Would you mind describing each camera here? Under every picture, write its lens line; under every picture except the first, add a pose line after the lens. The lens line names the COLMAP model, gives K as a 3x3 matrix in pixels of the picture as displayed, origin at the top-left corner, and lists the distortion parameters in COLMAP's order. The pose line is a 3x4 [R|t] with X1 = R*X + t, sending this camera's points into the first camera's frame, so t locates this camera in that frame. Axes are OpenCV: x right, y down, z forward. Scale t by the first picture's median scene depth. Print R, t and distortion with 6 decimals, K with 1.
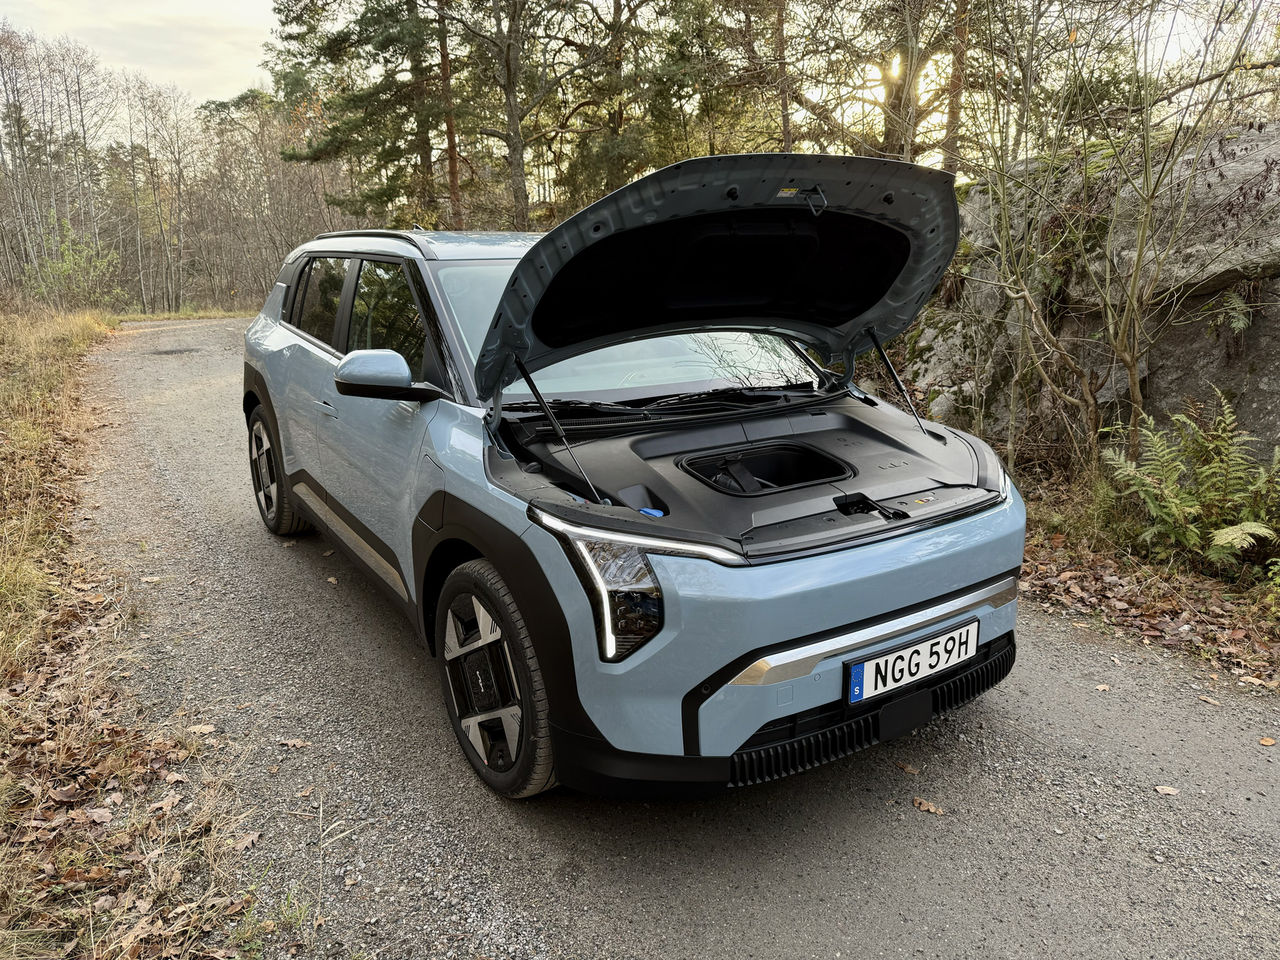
lens RADIAL K [[837.7, 0, 643.4], [0, 837.7, 476.5], [0, 0, 1]] dist [0.007651, 0.006274]
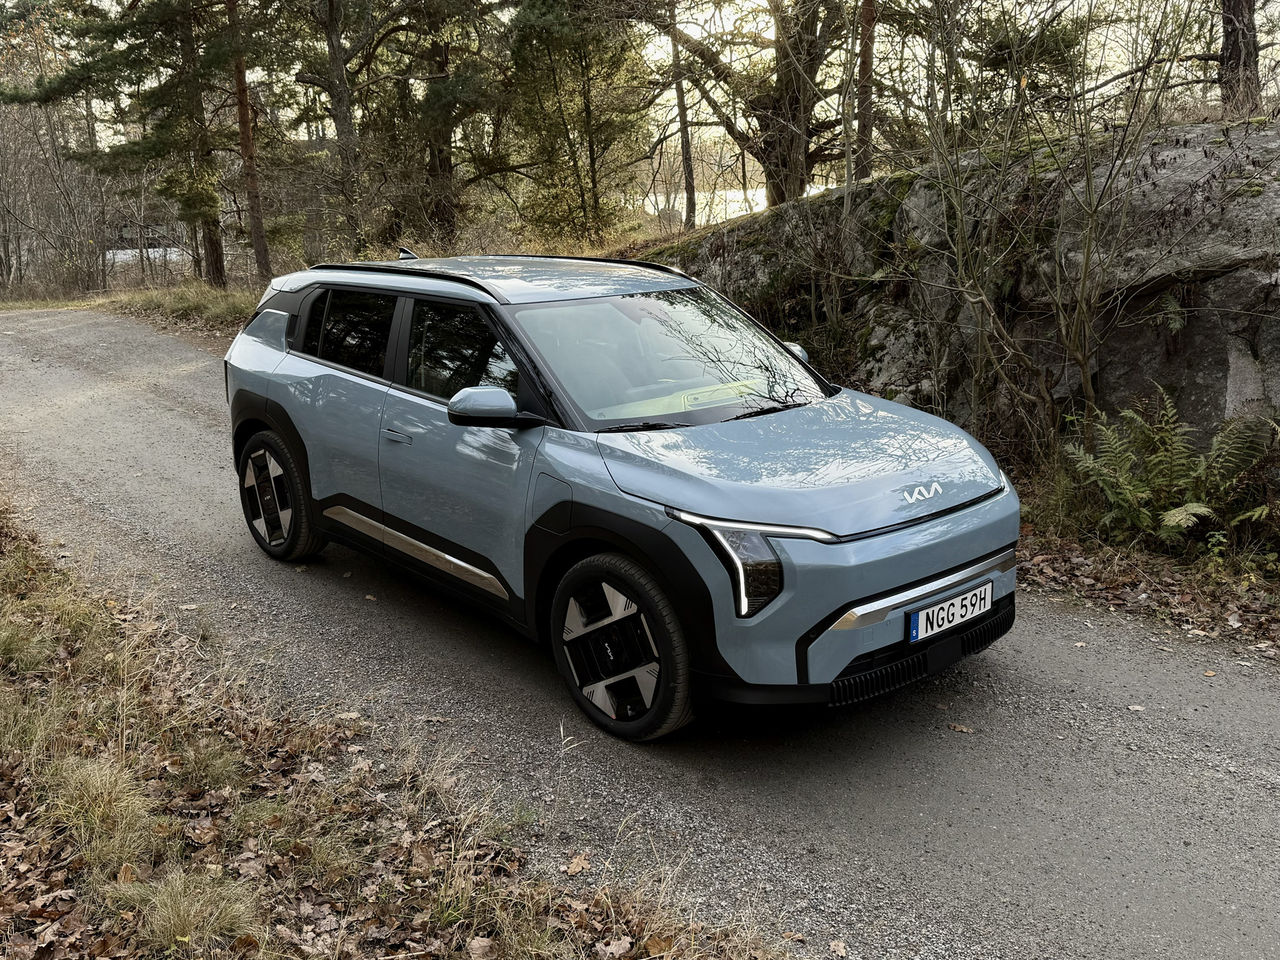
lens RADIAL K [[944.5, 0, 640.0], [0, 944.5, 480.0], [0, 0, 1]] dist [0.081898, -0.097837]
pose [[0.994490, -0.042285, 0.095930, -0.137021], [0.043252, 0.999032, -0.008025, 0.001005], [-0.095497, 0.012130, 0.995356, -0.207561]]
